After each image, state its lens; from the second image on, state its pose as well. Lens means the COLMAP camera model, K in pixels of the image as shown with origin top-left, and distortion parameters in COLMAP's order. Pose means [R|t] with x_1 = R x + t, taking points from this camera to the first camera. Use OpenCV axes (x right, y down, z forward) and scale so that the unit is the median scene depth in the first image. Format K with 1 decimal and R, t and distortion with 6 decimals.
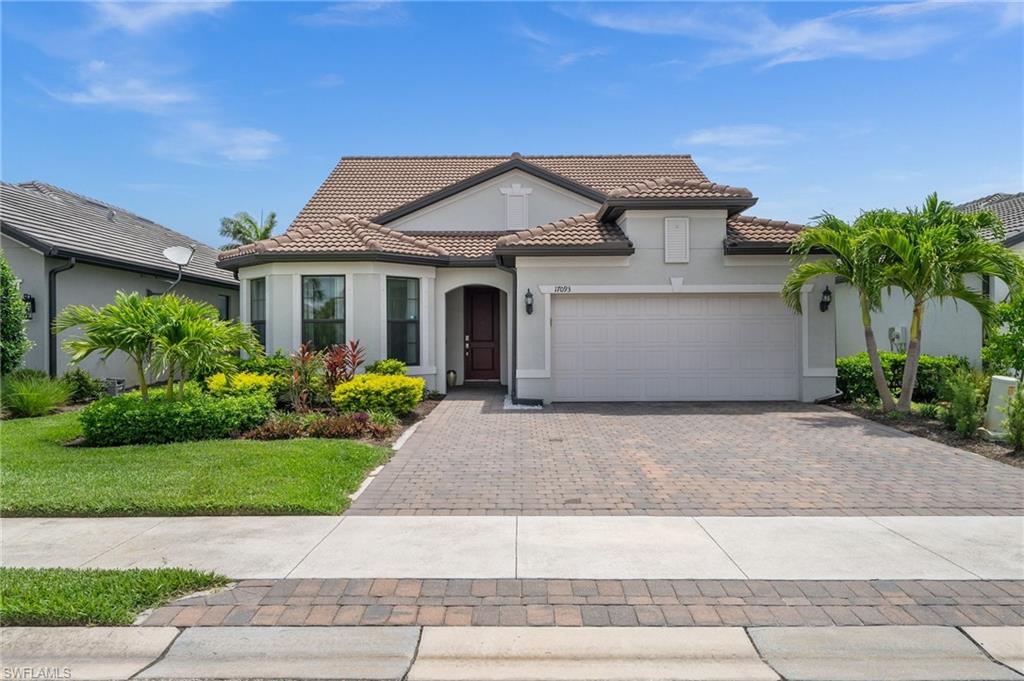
lens RADIAL K [[677.2, 0, 509.0], [0, 677.2, 339.4], [0, 0, 1]] dist [-0.001561, 0.000155]
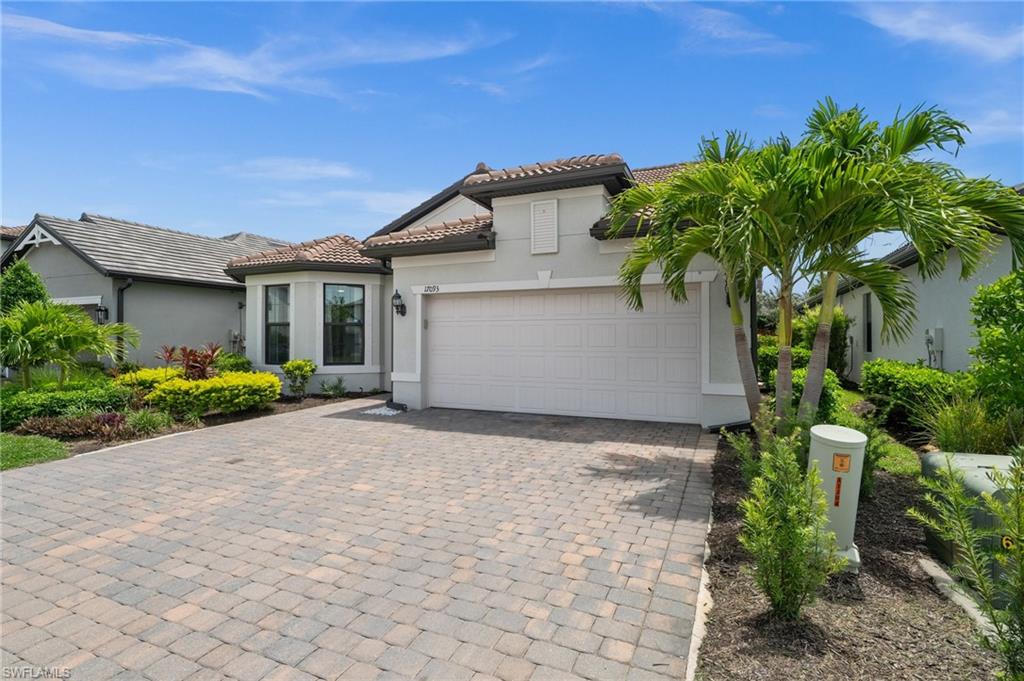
lens RADIAL K [[481.2, 0, 521.5], [0, 481.2, 337.2], [0, 0, 1]] dist [-0.000680, 0.000777]
pose [[0.920426, 0.004005, -0.390896, 0.457919], [-0.006364, 0.999969, -0.004740, -0.004341], [0.390865, 0.006851, 0.920423, 0.427787]]
